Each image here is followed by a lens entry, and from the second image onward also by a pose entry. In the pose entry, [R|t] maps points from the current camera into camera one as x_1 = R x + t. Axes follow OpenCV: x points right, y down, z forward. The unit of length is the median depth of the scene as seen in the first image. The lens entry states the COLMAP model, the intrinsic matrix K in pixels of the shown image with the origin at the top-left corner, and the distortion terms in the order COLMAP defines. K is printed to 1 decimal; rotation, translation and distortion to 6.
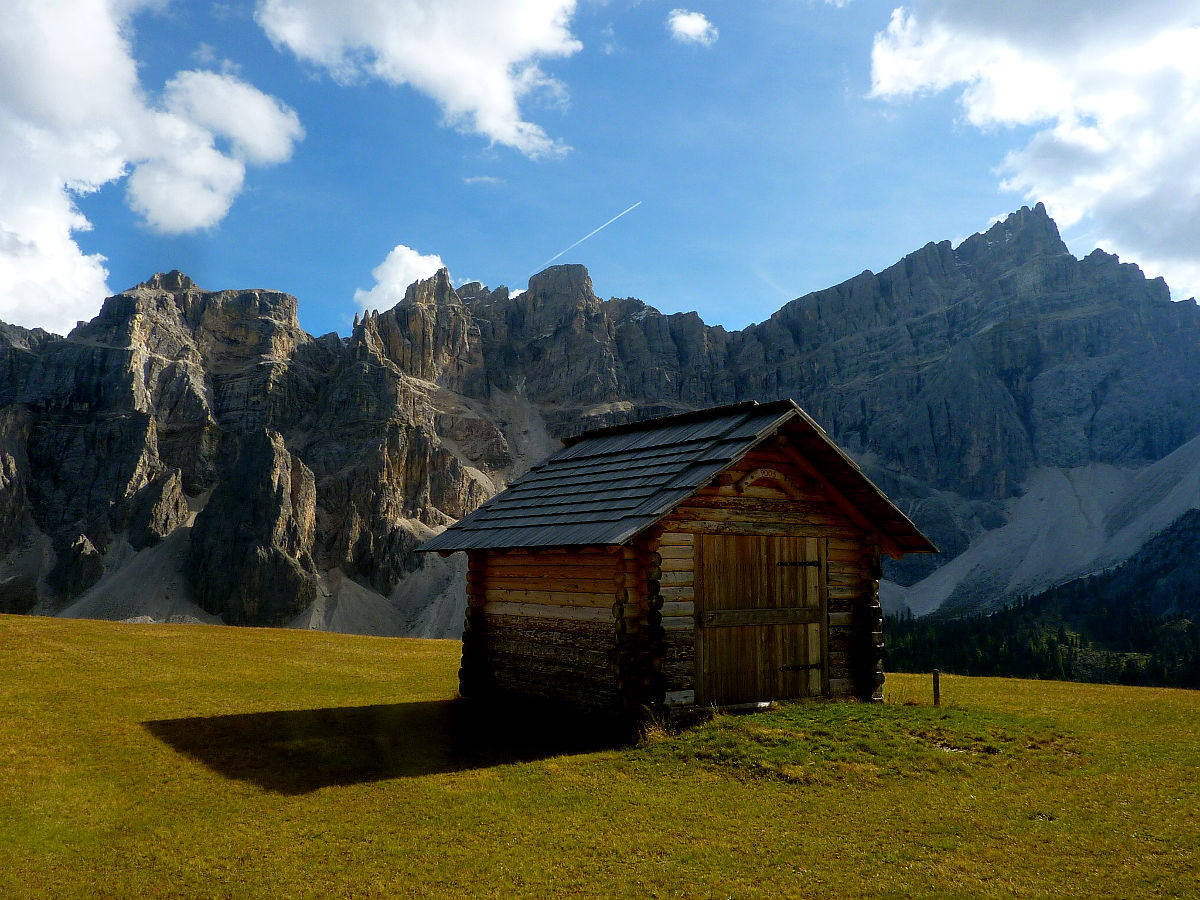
lens RADIAL K [[1030.6, 0, 599.2], [0, 1030.6, 453.7], [0, 0, 1]] dist [-0.008919, -0.050184]
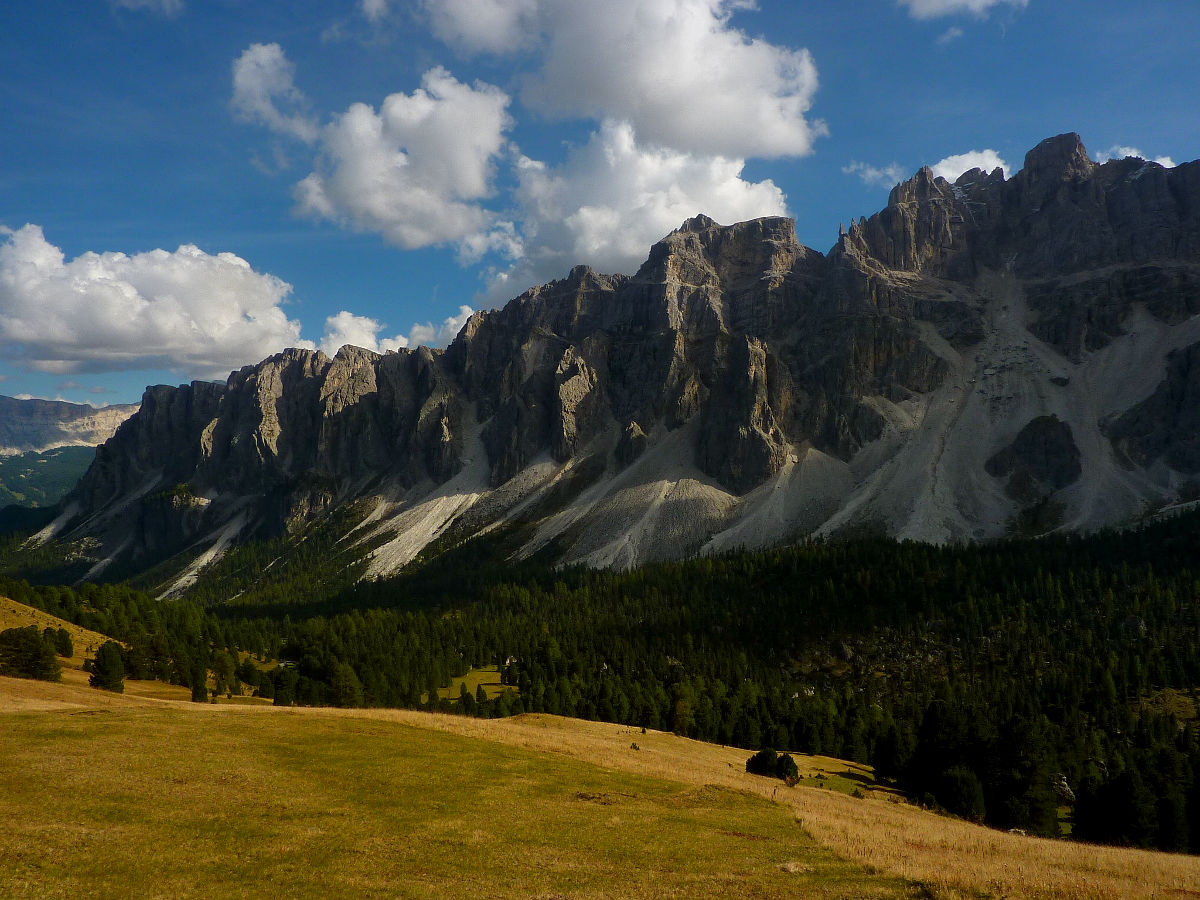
lens RADIAL K [[894.4, 0, 597.6], [0, 894.4, 448.0], [0, 0, 1]] dist [-0.026090, -0.003677]
pose [[0.796333, -0.014594, -0.604683, 0.177036], [0.097442, 0.989746, 0.104439, -0.016683], [0.596959, -0.142089, 0.789589, -0.020089]]
